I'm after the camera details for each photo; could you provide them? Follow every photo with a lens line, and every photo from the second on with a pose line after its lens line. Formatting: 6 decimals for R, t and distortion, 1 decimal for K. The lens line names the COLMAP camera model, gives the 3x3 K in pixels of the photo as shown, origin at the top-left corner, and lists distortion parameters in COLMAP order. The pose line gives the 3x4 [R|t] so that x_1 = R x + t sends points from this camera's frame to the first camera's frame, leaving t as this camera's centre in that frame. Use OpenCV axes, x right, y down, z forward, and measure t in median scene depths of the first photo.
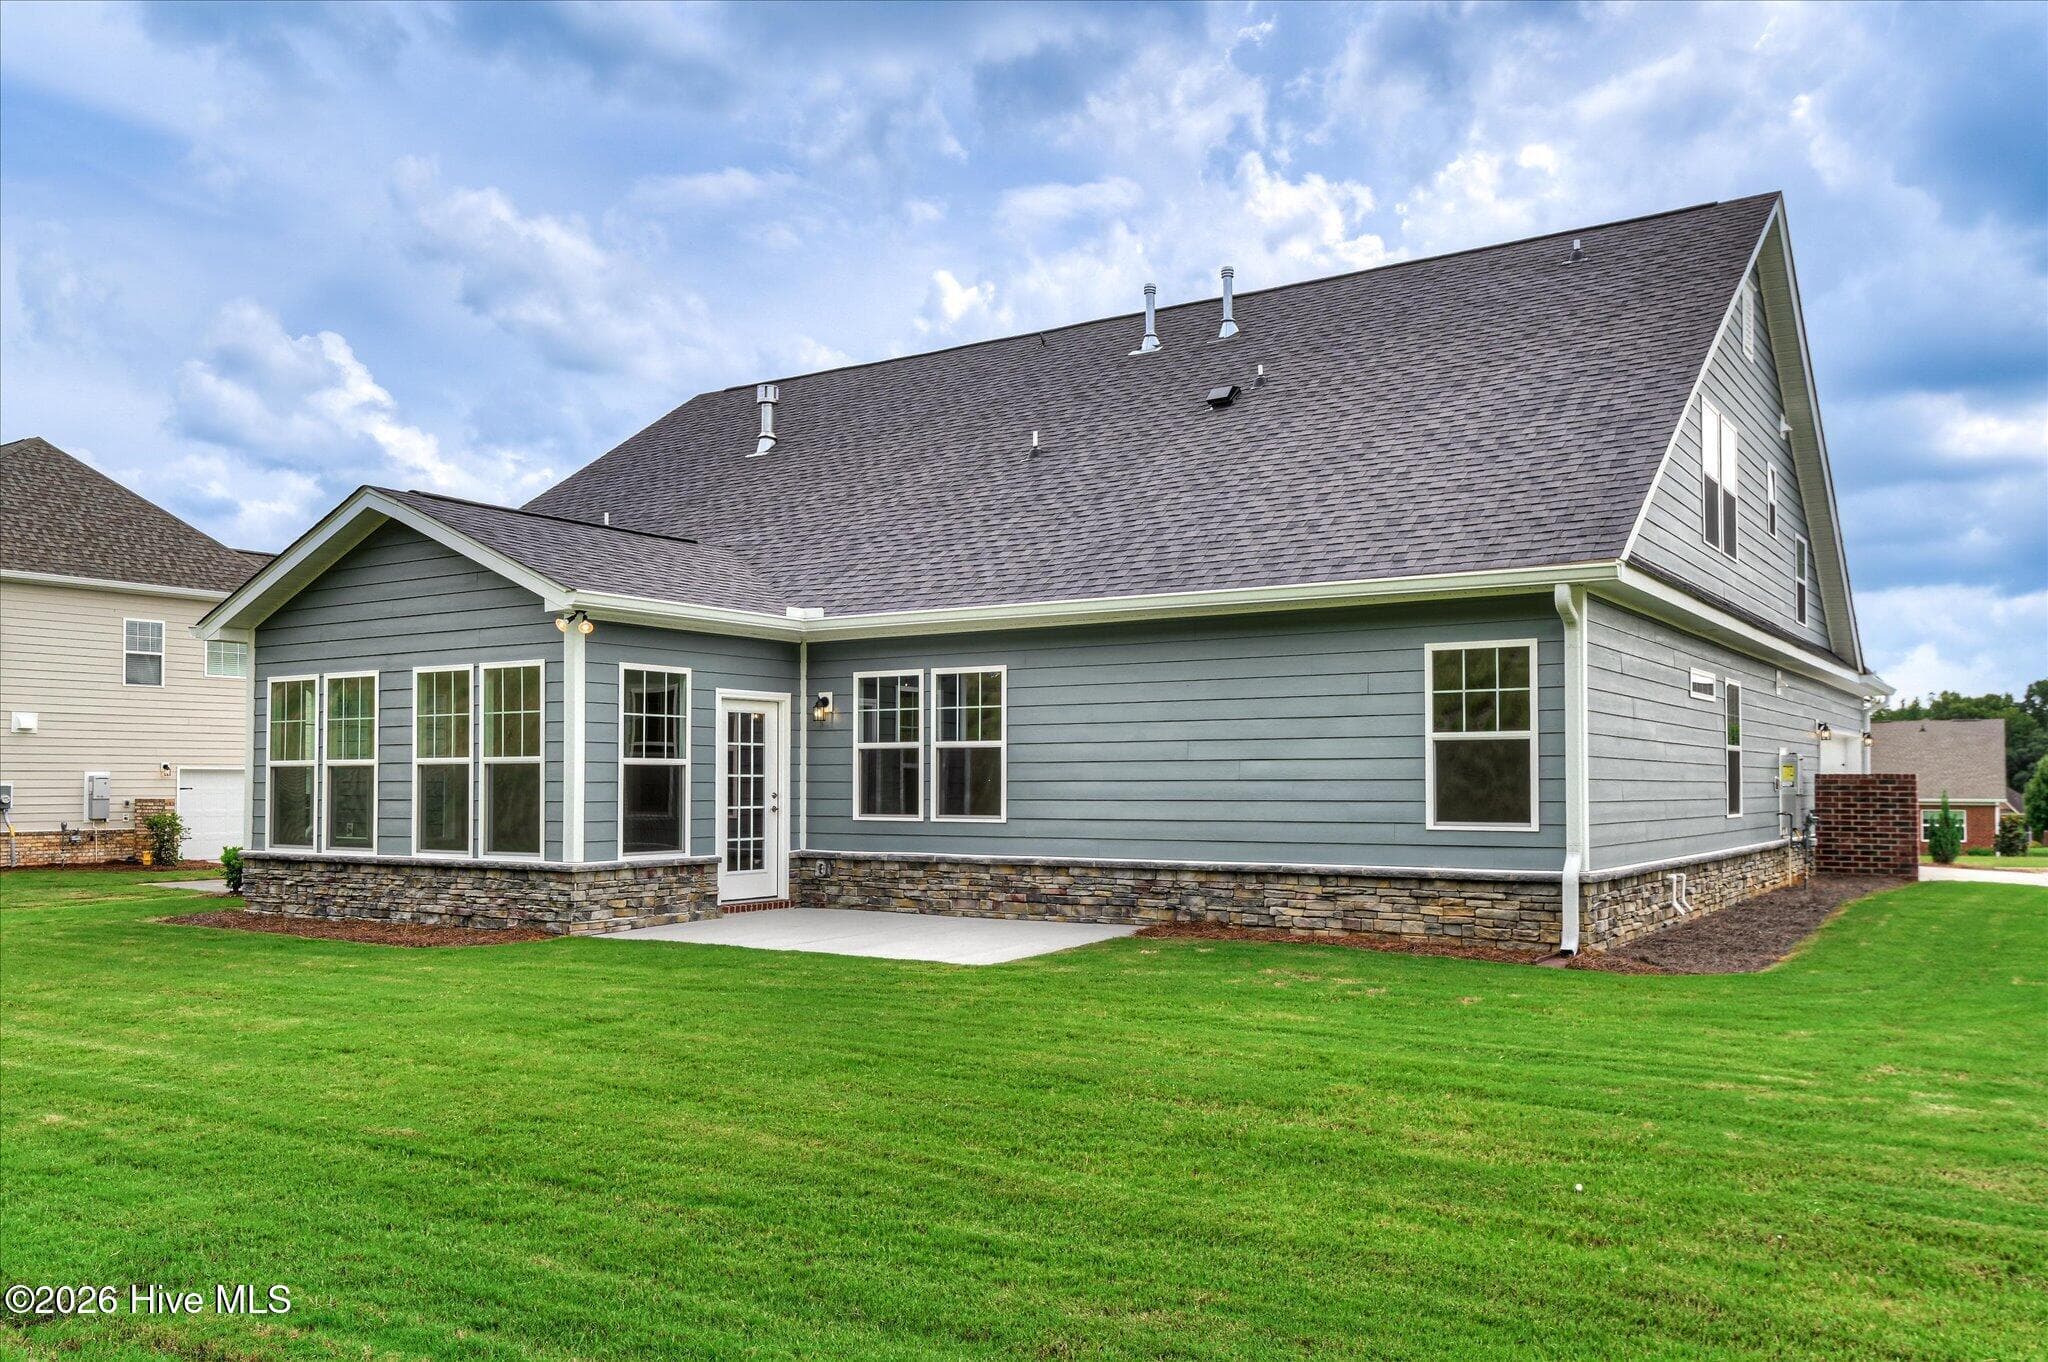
lens RADIAL K [[1601.7, 0, 1029.8], [0, 1601.7, 698.1], [0, 0, 1]] dist [0.028734, -0.005108]
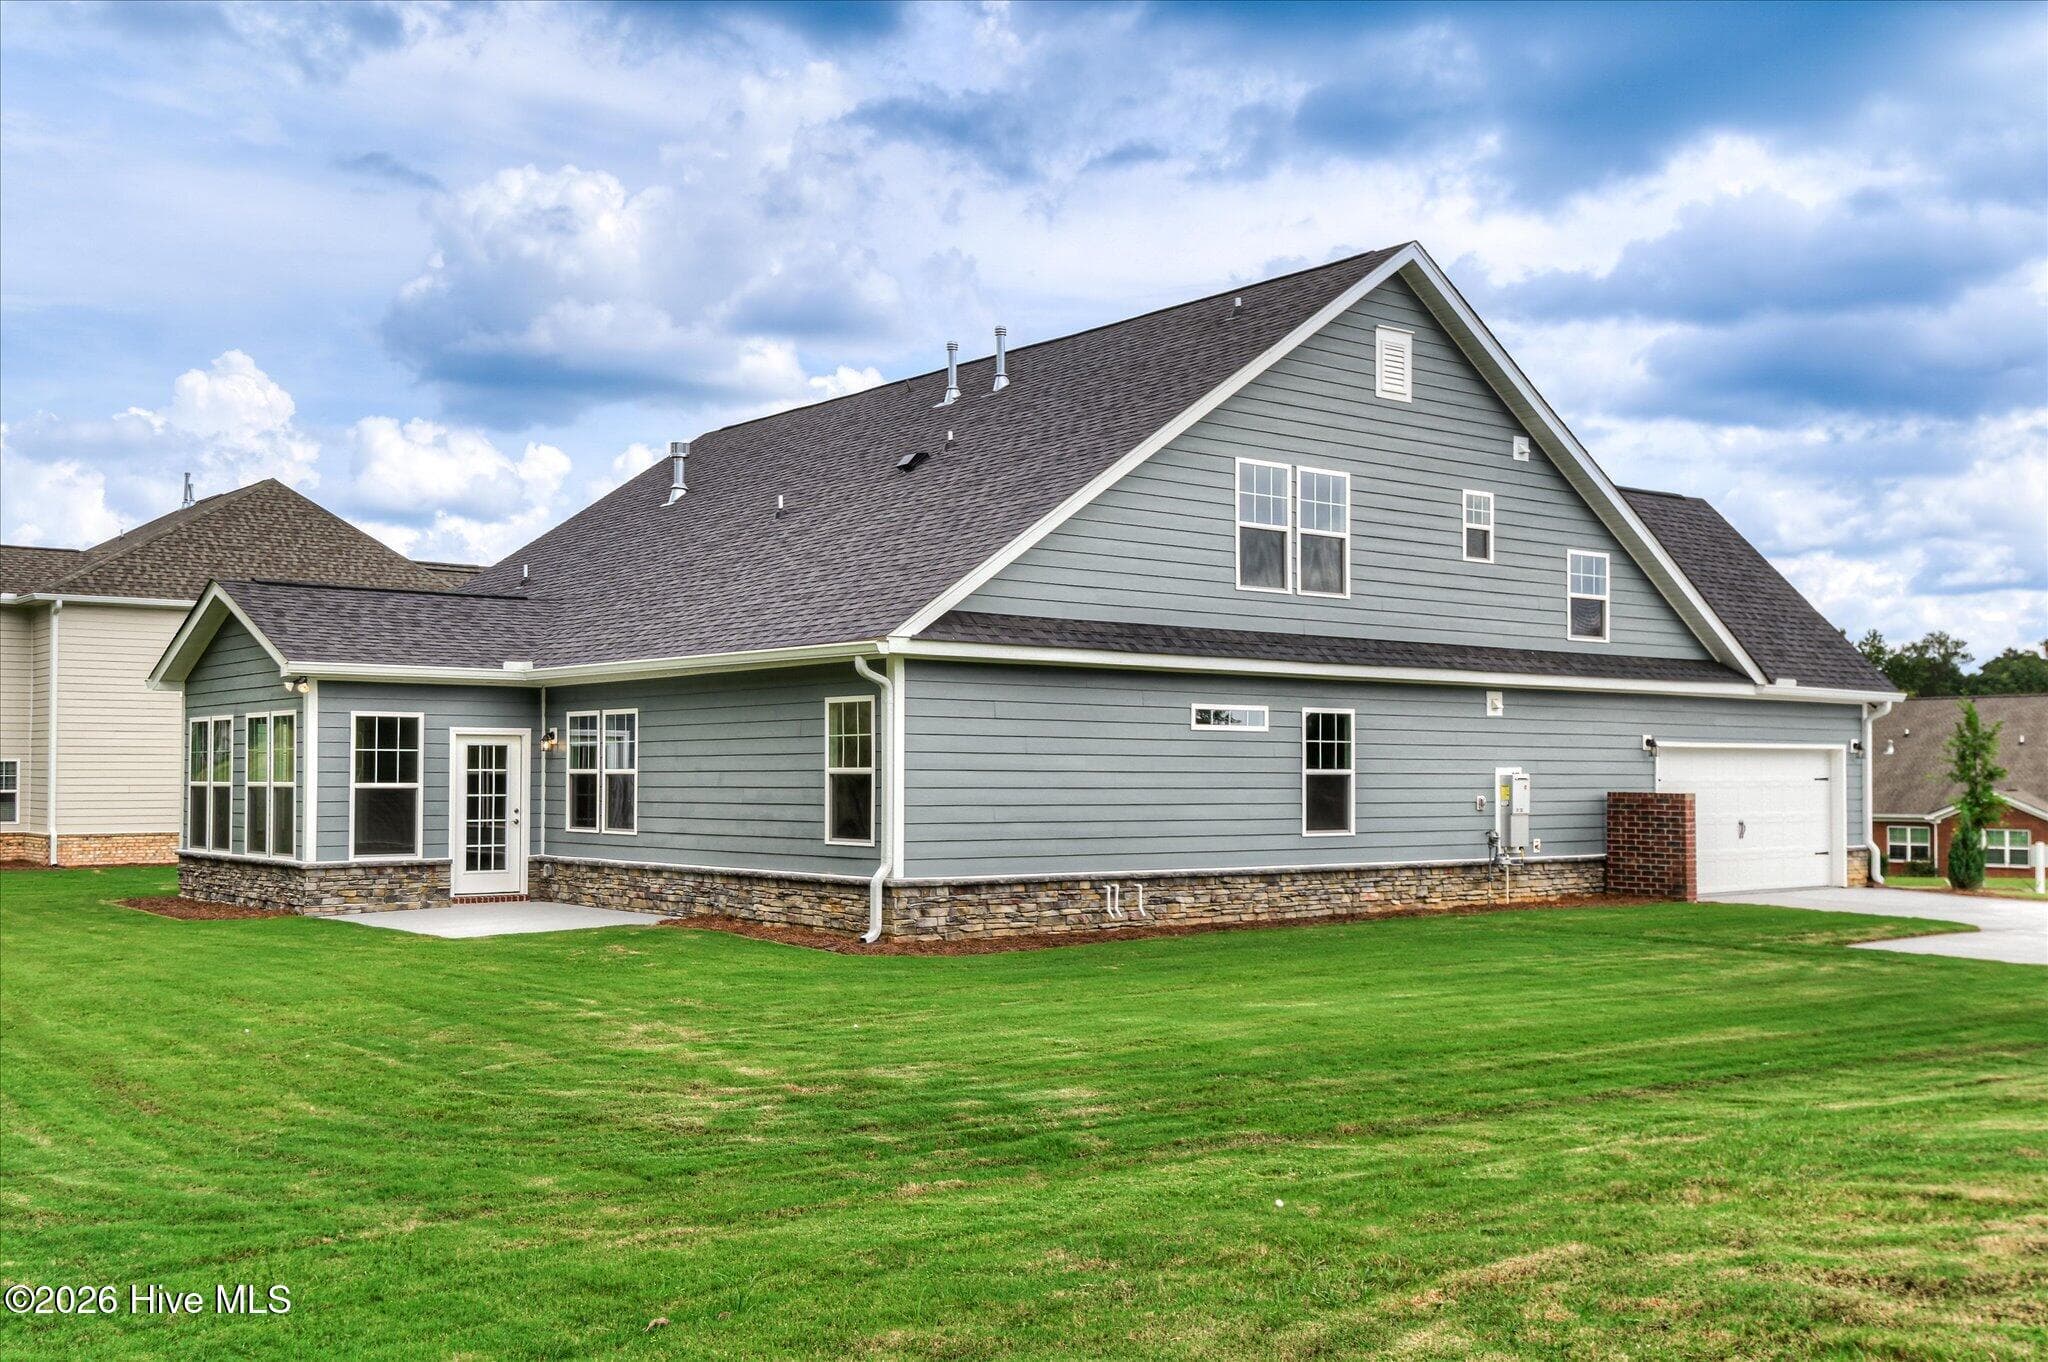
lens RADIAL K [[1965.4, 0, 1025.0], [0, 1965.4, 671.2], [0, 0, 1]] dist [0.026948, 0.000000]
pose [[0.954079, -0.014210, -0.299219, 0.726289], [0.013858, 0.999899, -0.003299, -0.040025], [0.299235, -0.000999, 0.954179, -0.366358]]
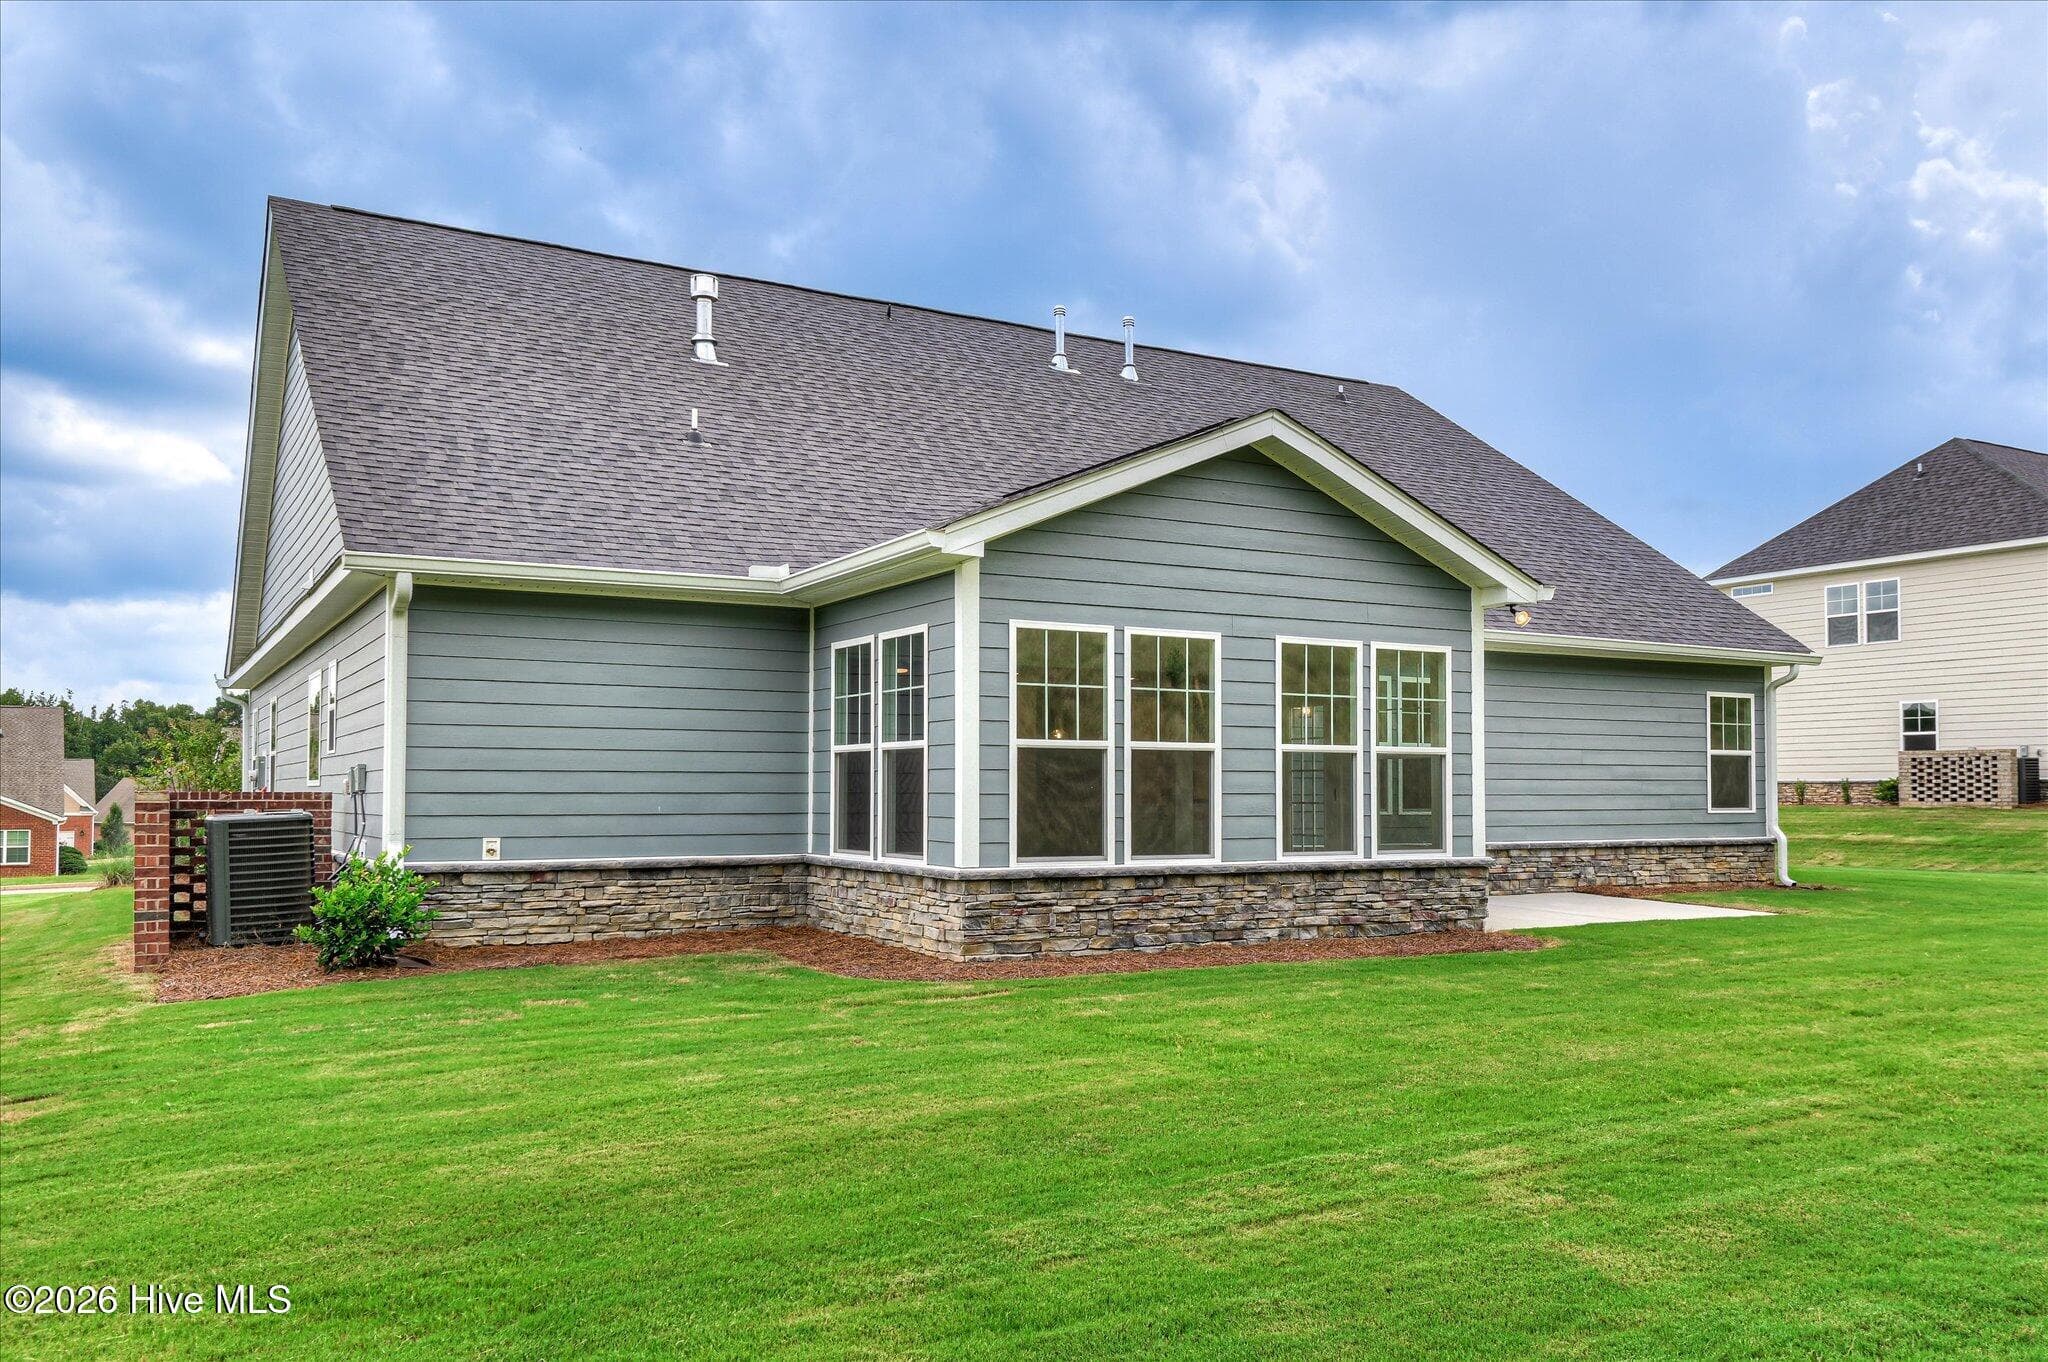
lens RADIAL K [[1601.7, 0, 1067.9], [0, 1601.7, 691.8], [0, 0, 1]] dist [0.028734, -0.005108]
pose [[0.445939, 0.058564, 0.893145, -1.175441], [-0.049817, 0.997934, -0.040561, 0.049669], [-0.893676, -0.026406, 0.447936, 0.723963]]
